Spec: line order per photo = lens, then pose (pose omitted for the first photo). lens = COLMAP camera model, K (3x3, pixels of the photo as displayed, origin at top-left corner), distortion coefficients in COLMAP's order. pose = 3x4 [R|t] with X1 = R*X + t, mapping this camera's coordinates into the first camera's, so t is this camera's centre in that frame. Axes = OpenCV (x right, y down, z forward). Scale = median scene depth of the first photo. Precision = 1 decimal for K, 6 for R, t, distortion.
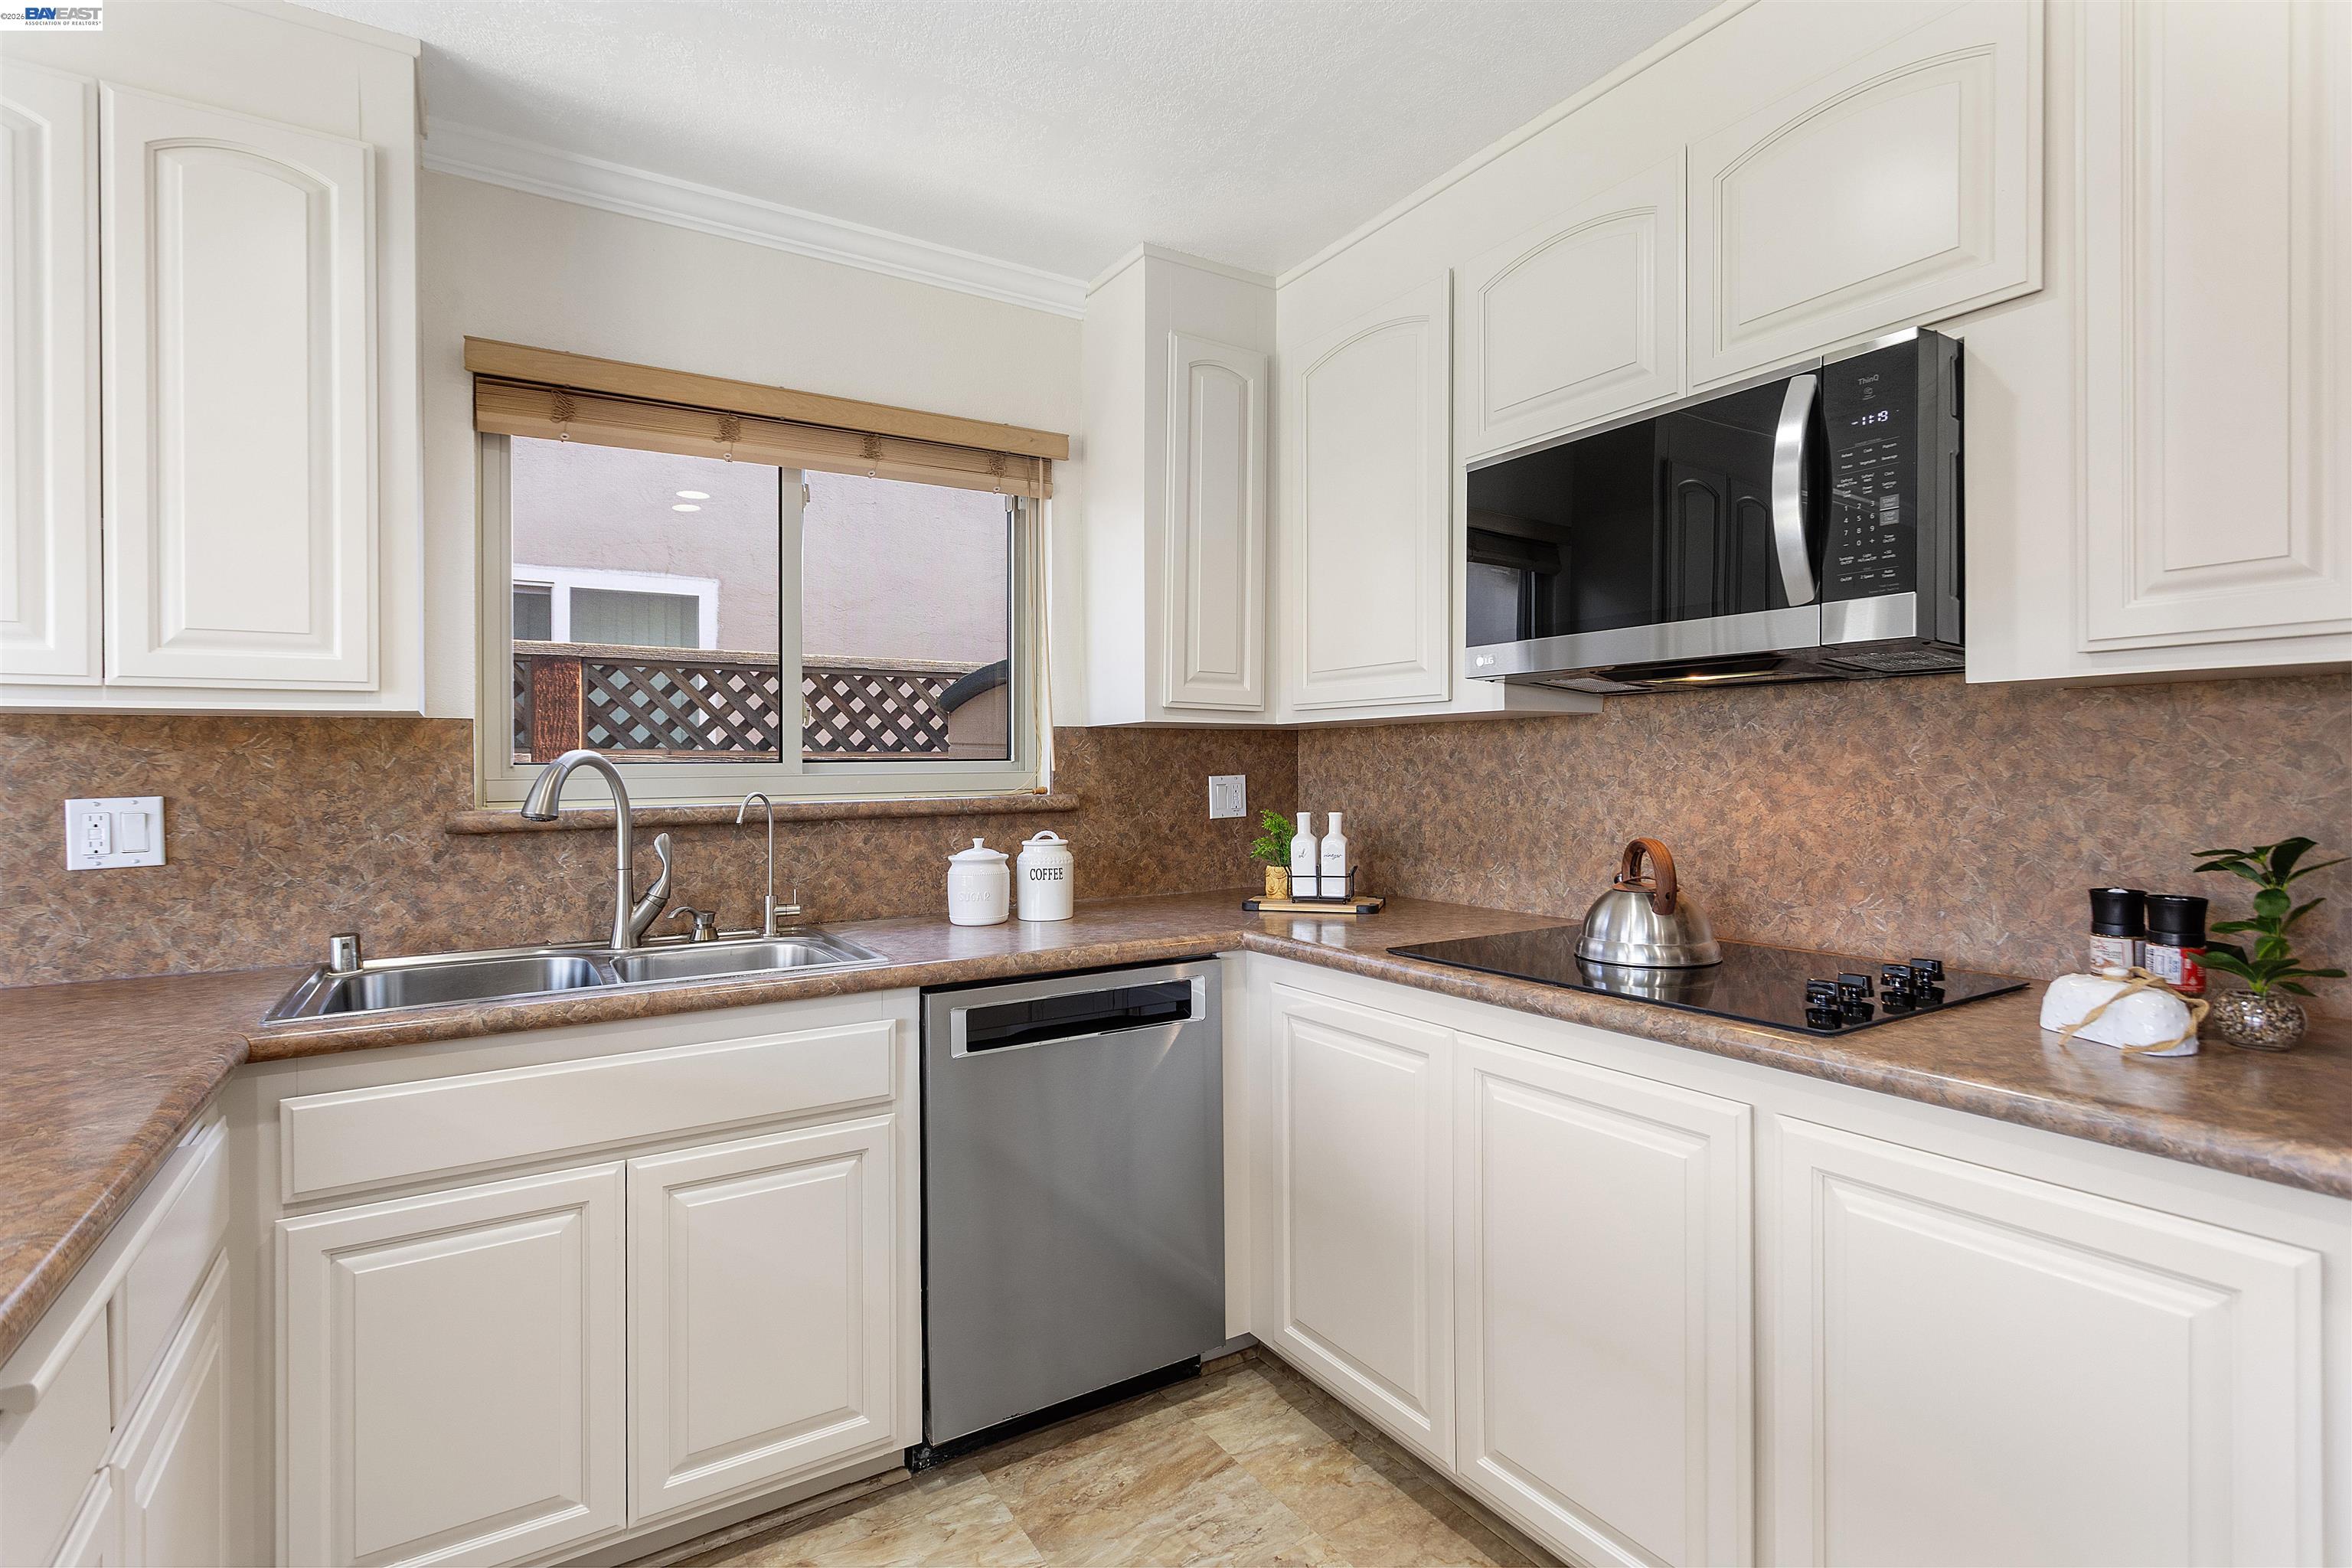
lens RADIAL K [[1132.1, 0, 1174.3], [0, 1132.1, 761.9], [0, 0, 1]] dist [0.000031, 0.003881]
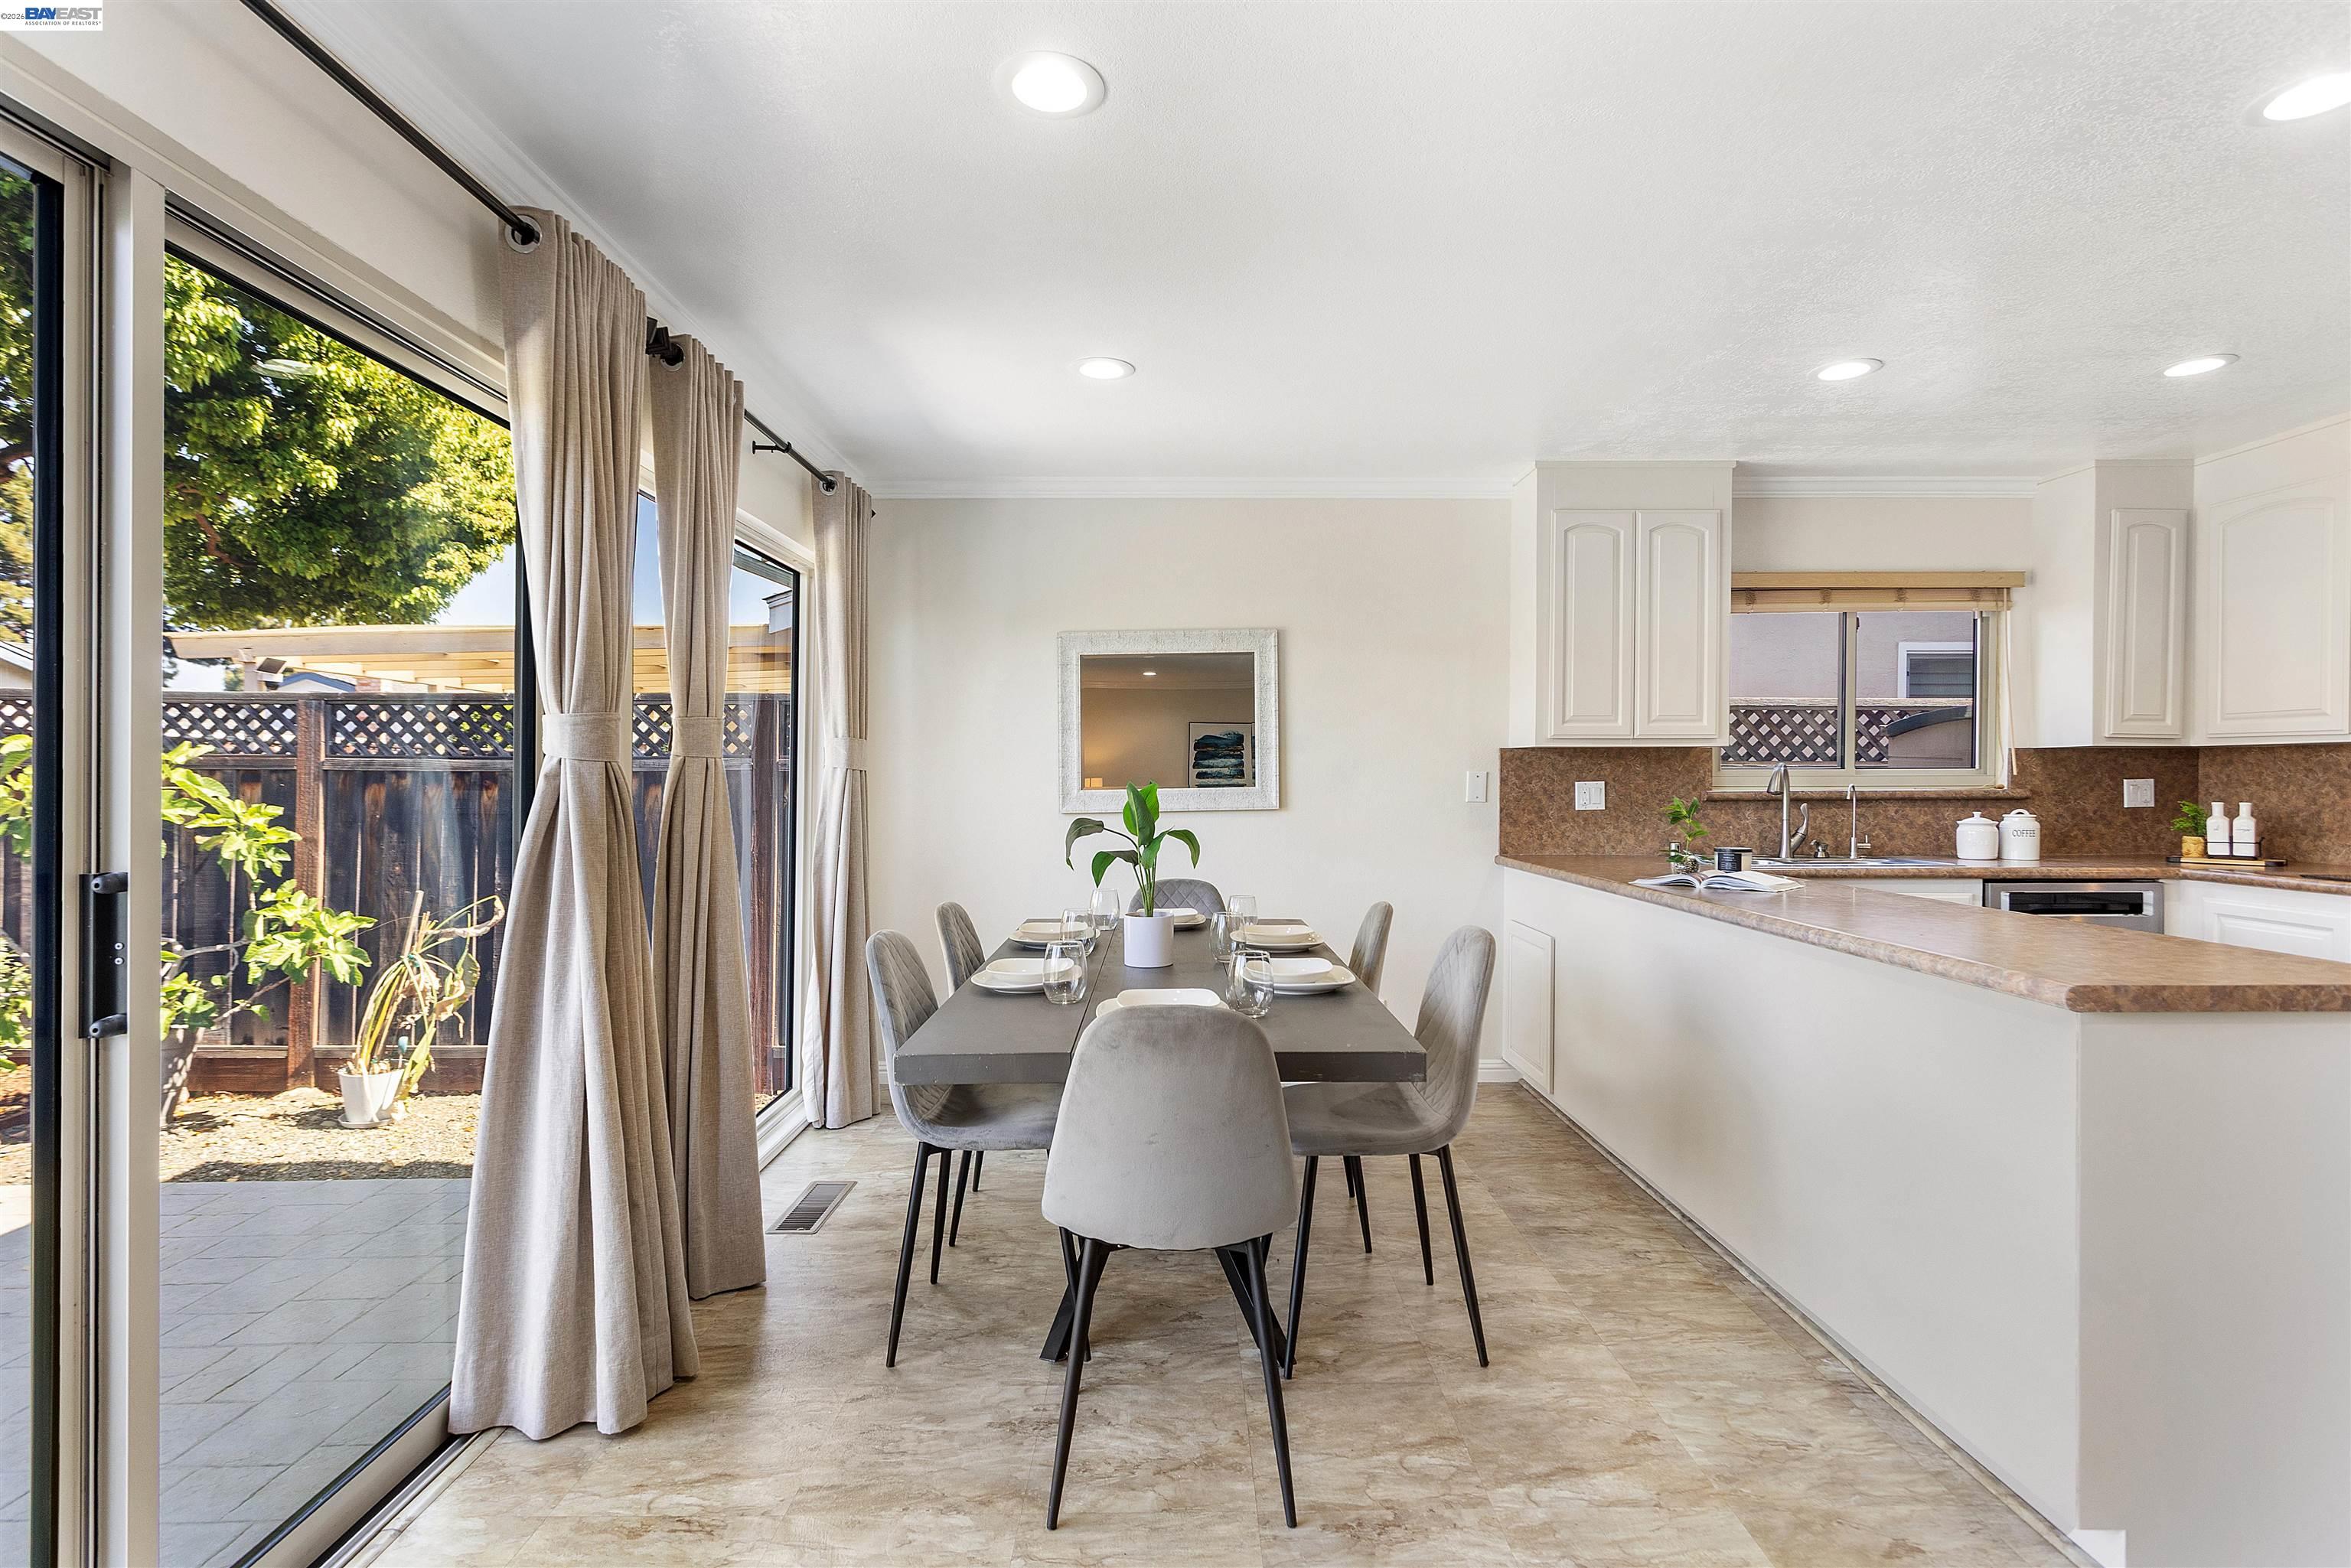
lens RADIAL K [[1131.6, 0, 1167.6], [0, 1131.6, 775.6], [0, 0, 1]] dist [0.000031, 0.003881]
pose [[0.849865, 0.009412, -0.526917, -0.376961], [-0.005372, 0.999943, 0.009196, 0.000678], [0.526973, -0.004985, 0.849867, -1.421907]]
